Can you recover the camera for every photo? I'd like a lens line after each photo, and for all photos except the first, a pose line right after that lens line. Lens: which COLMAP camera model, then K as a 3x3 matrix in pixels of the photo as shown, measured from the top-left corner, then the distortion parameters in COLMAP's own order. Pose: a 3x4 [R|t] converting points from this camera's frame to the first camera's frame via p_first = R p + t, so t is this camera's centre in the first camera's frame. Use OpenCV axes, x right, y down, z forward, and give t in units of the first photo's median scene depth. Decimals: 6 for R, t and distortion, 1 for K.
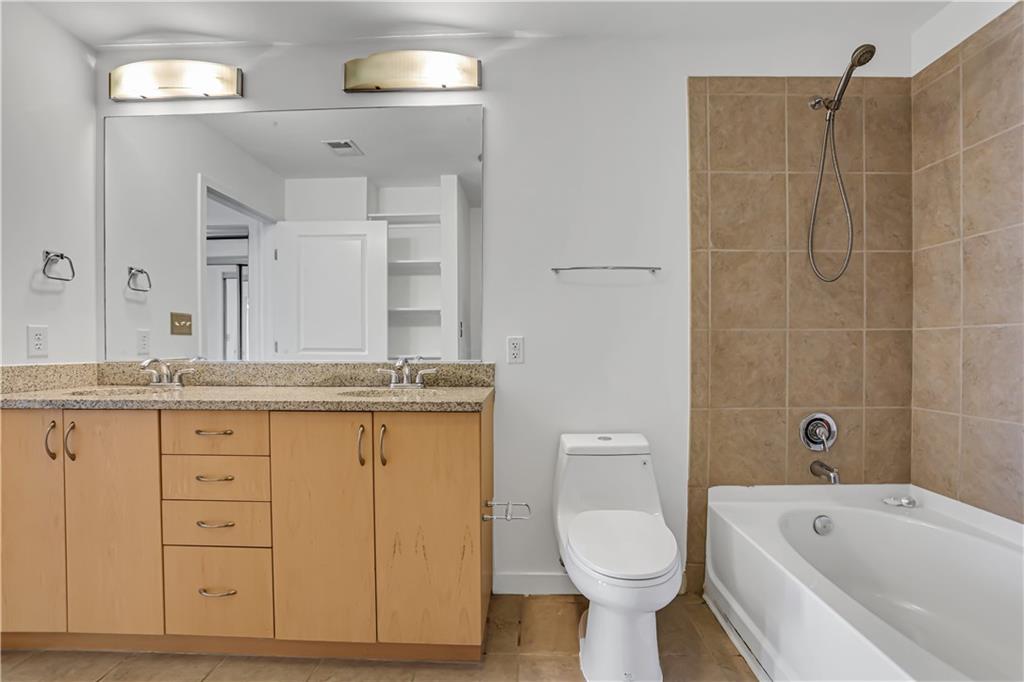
lens RADIAL K [[473.0, 0, 512.5], [0, 473.0, 351.9], [0, 0, 1]] dist [-0.043251, 0.010957]
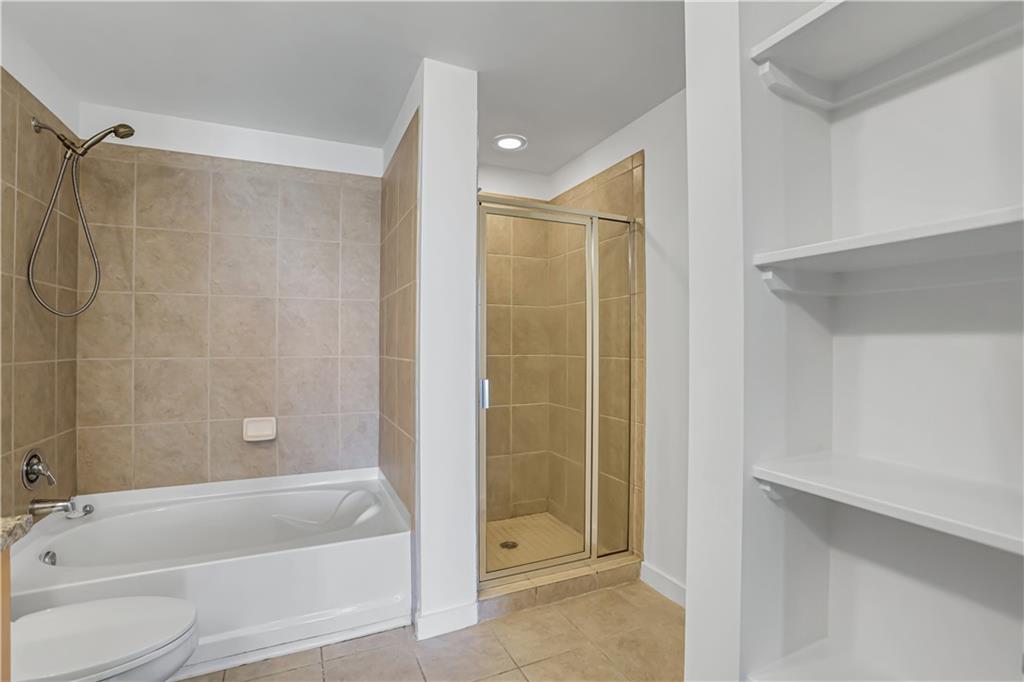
lens RADIAL K [[473.0, 0, 523.8], [0, 473.0, 341.5], [0, 0, 1]] dist [-0.043251, 0.010957]
pose [[-0.457923, 0.008546, 0.888951, -0.717818], [0.009399, 0.999944, -0.004771, -0.085102], [-0.888942, 0.006170, -0.457978, 0.590035]]
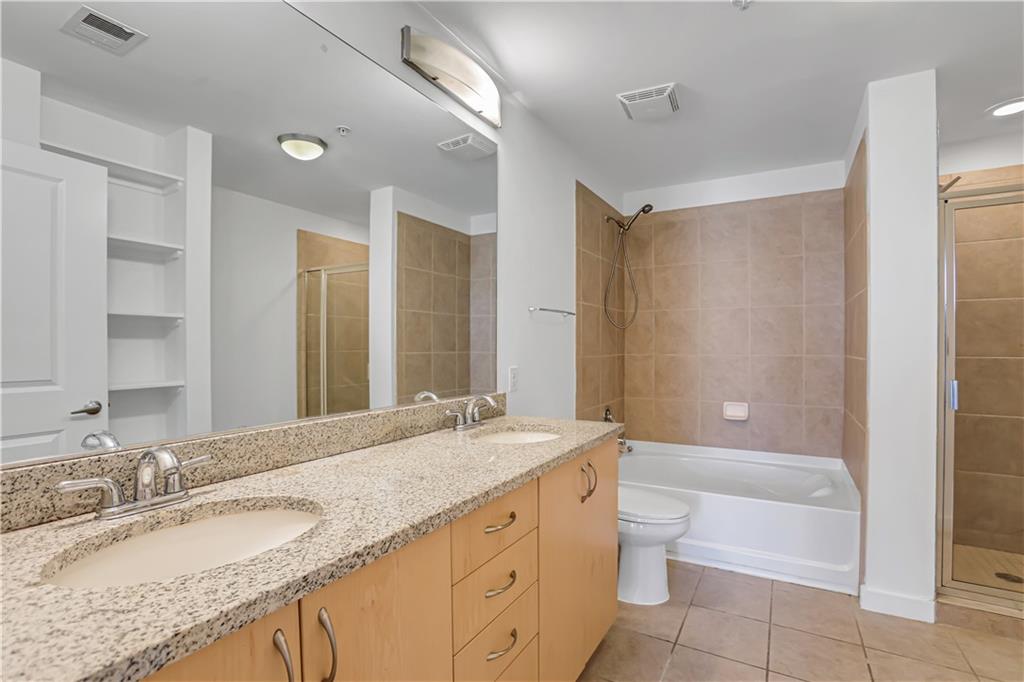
lens RADIAL K [[473.0, 0, 507.0], [0, 473.0, 347.7], [0, 0, 1]] dist [-0.043251, 0.010957]
pose [[0.490889, -0.003033, 0.871217, -1.097612], [0.008811, 0.999960, -0.001484, -0.085459], [-0.871177, 0.008405, 0.490897, 0.537100]]
